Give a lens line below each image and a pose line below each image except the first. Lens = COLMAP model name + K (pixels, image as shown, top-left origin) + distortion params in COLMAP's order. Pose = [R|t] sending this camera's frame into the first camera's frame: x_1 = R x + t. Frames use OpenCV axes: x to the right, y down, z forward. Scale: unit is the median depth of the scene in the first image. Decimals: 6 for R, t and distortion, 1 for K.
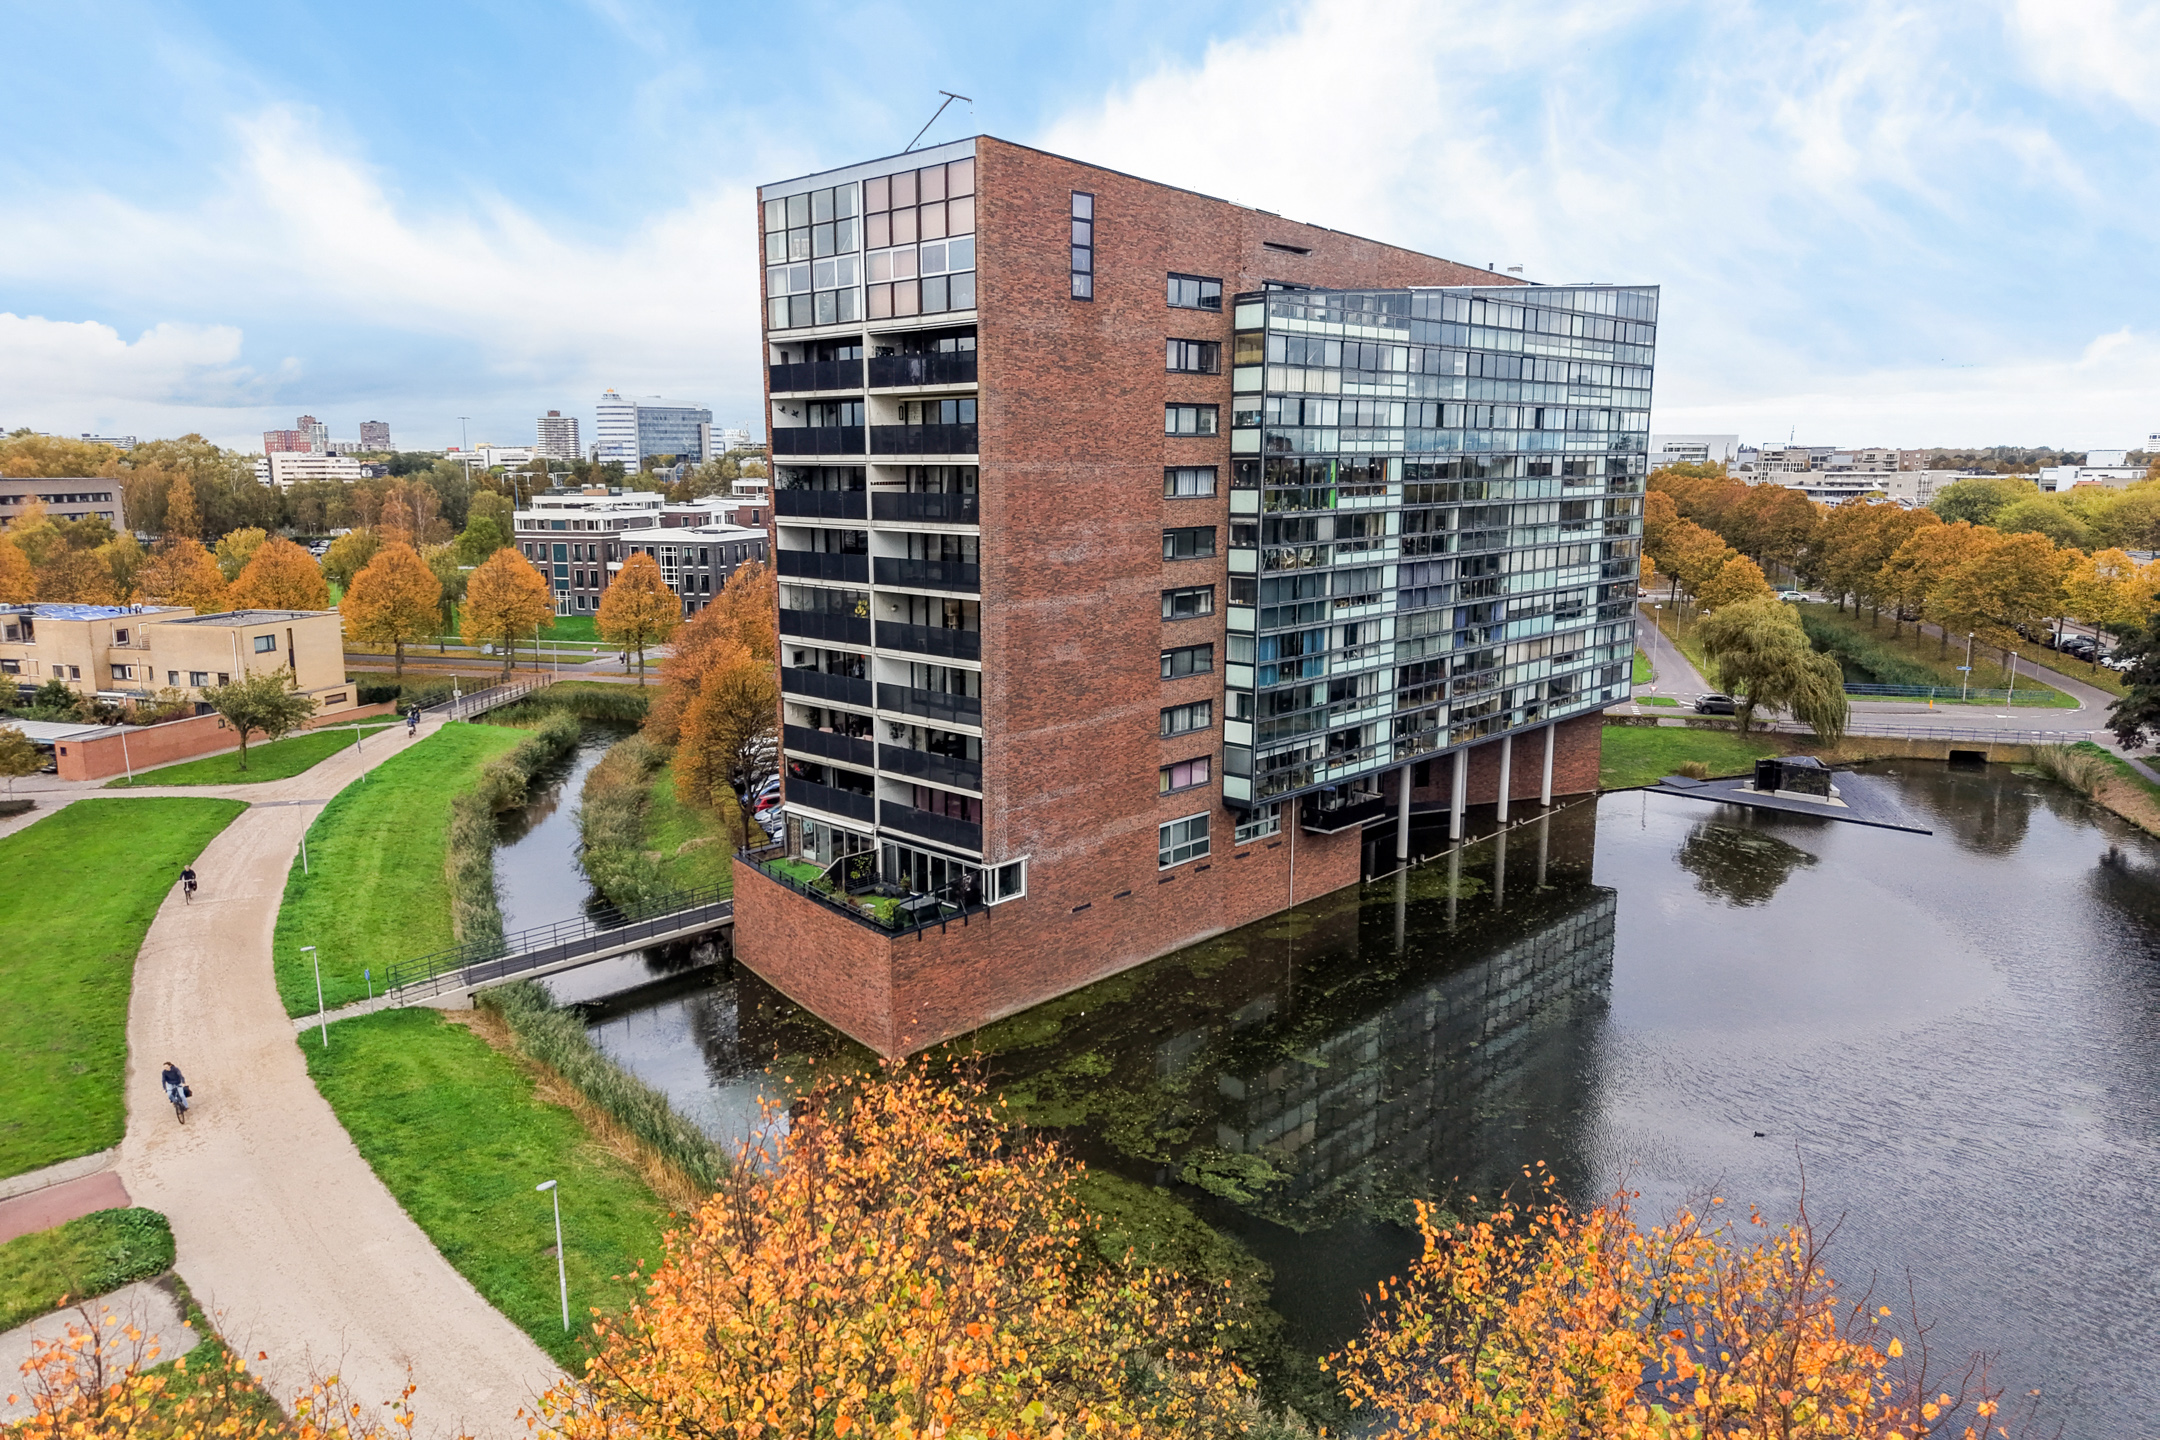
lens RADIAL K [[1444.3, 0, 1047.7], [0, 1444.3, 726.8], [0, 0, 1]] dist [0.048738, -0.056288]
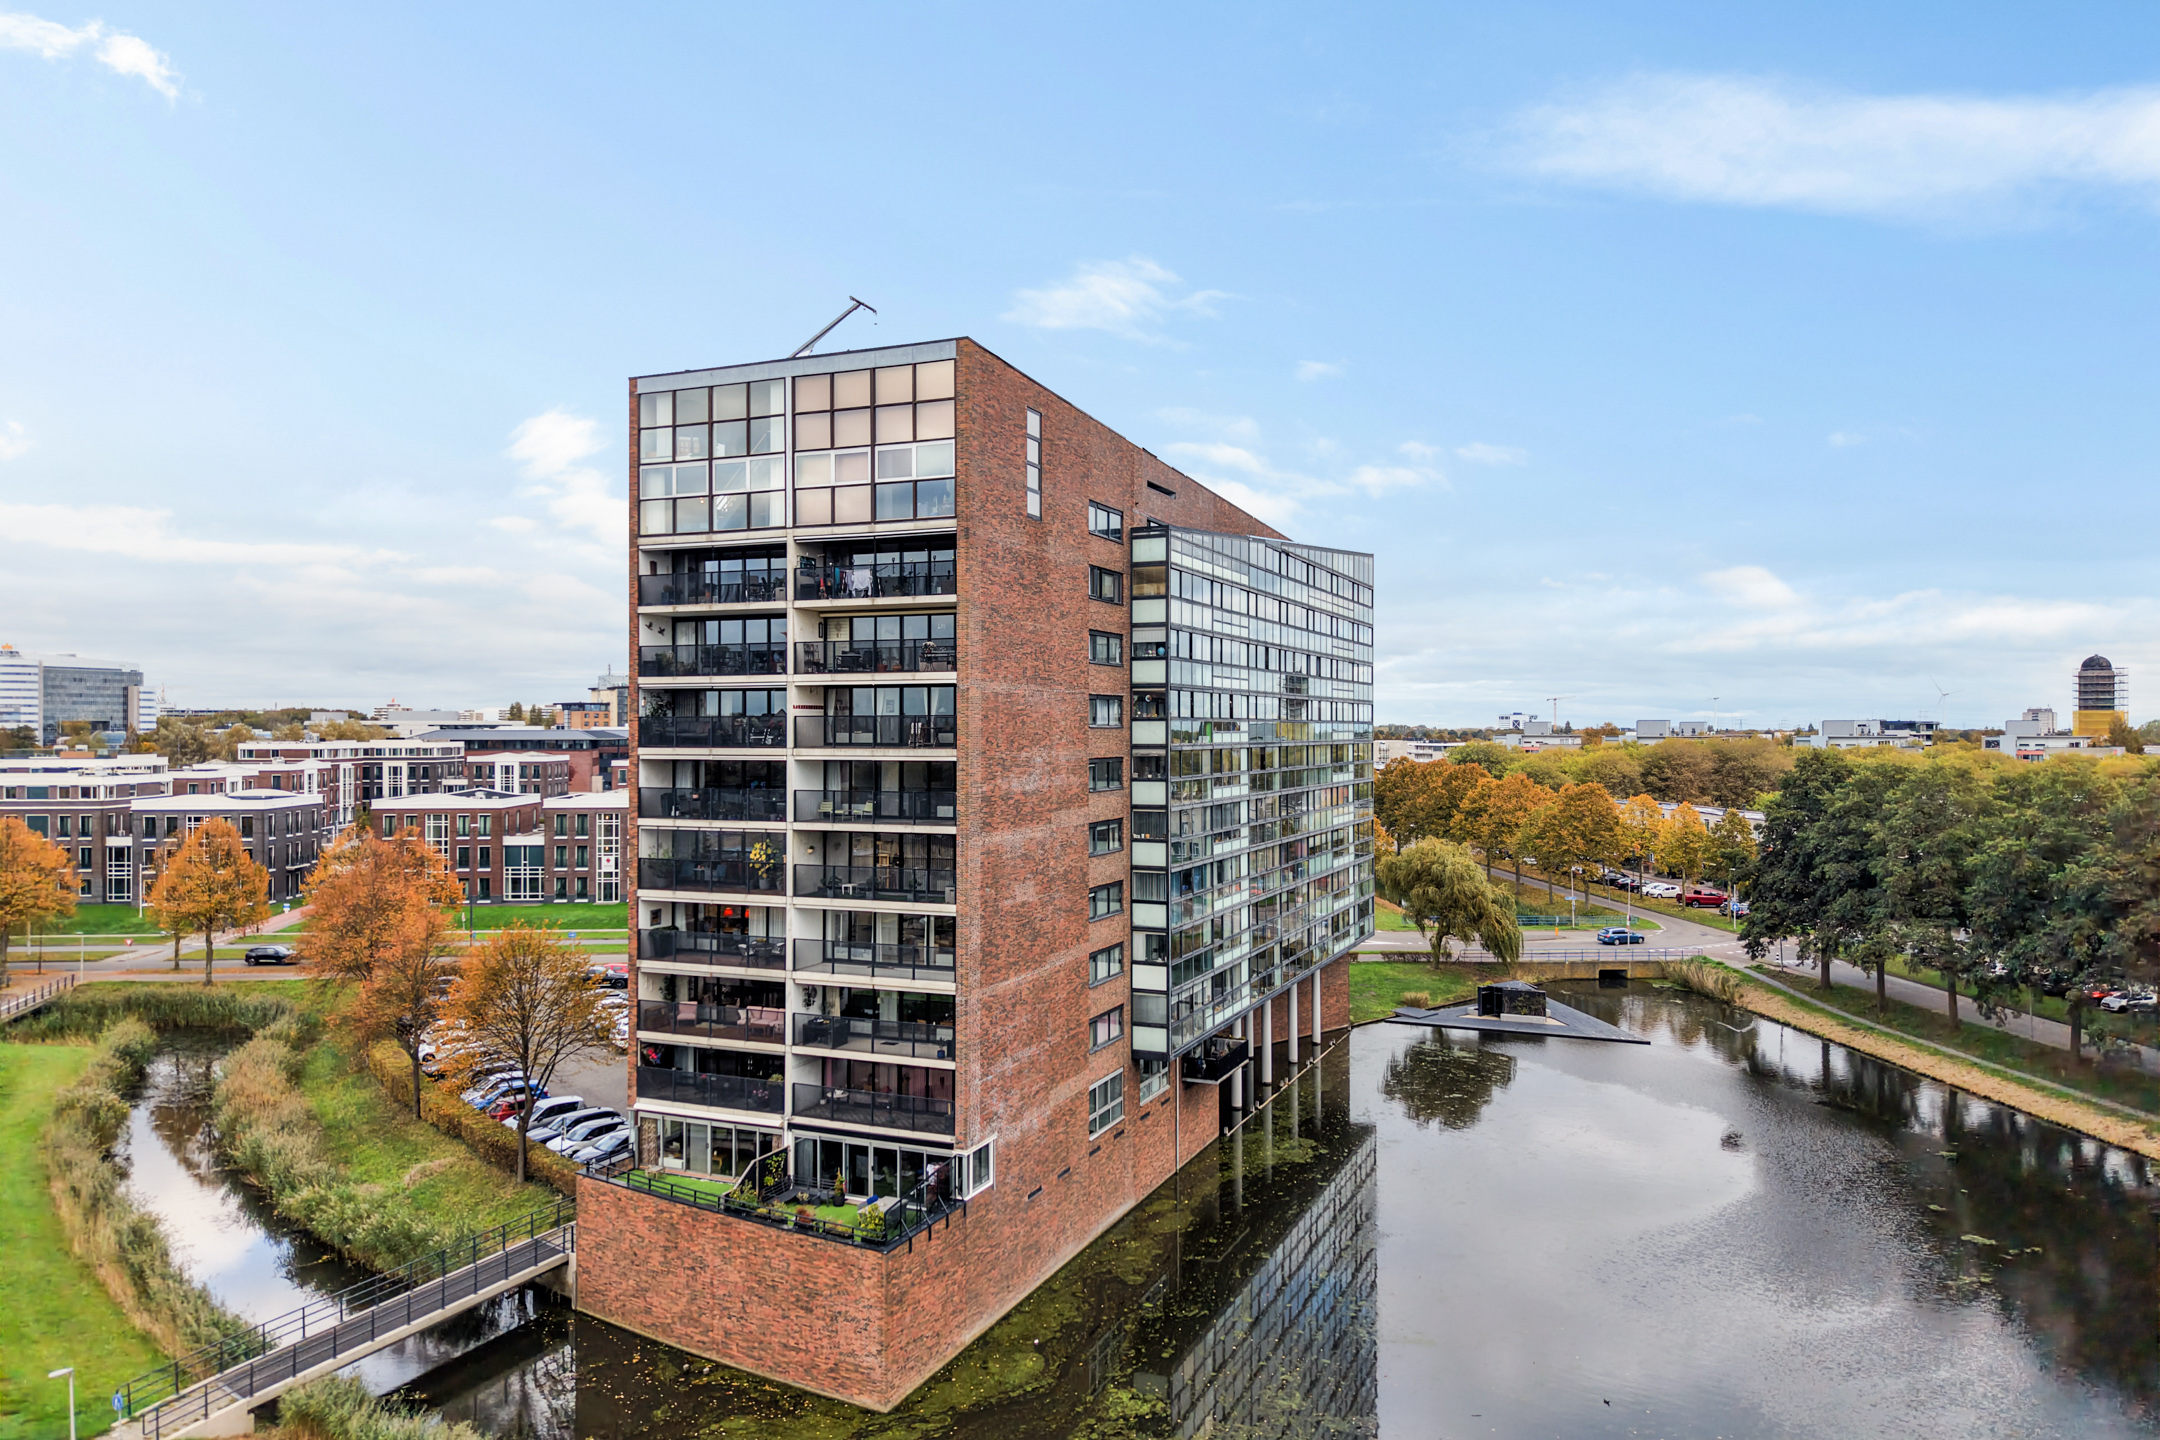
lens RADIAL K [[1439.7, 0, 1083.0], [0, 1439.7, 711.0], [0, 0, 1]] dist [0.040092, -0.057820]
pose [[0.933368, 0.010052, 0.358780, -0.247827], [0.060688, 0.980795, -0.185359, 0.004810], [-0.353753, 0.194782, 0.914833, 0.135206]]
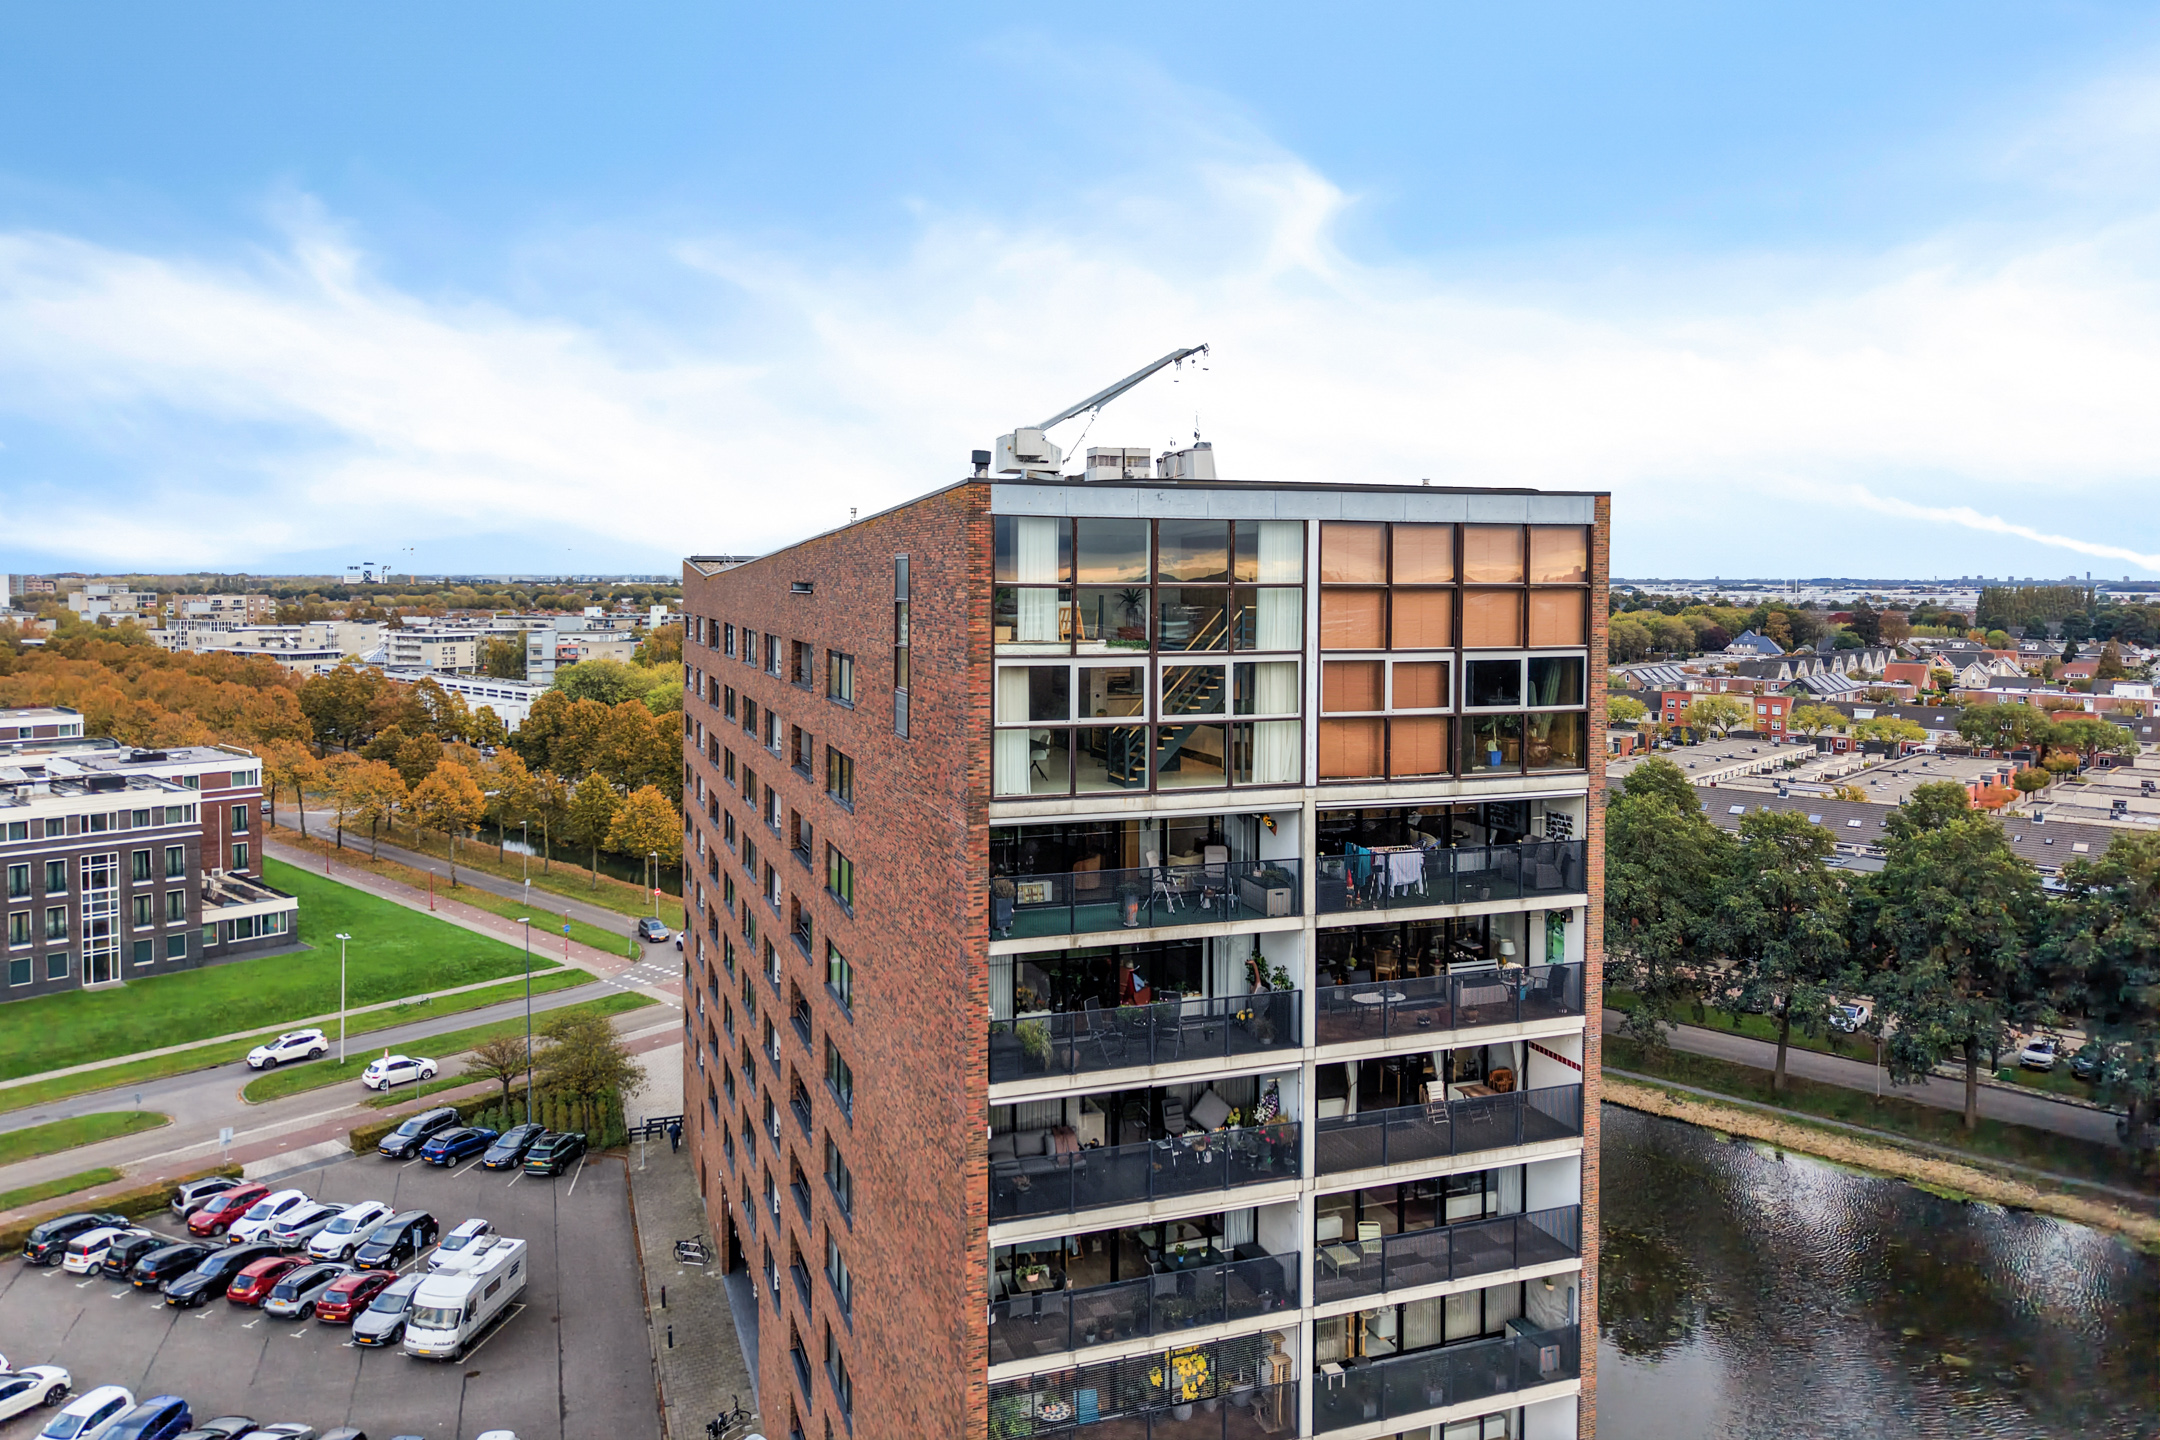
lens RADIAL K [[1480.6, 0, 1052.8], [0, 1480.6, 619.0], [0, 0, 1]] dist [0.018983, -0.002047]
pose [[0.453481, -0.025039, 0.890914, -0.555628], [0.163870, 0.984906, -0.055730, -0.290936], [-0.876071, 0.171267, 0.450740, 0.757666]]
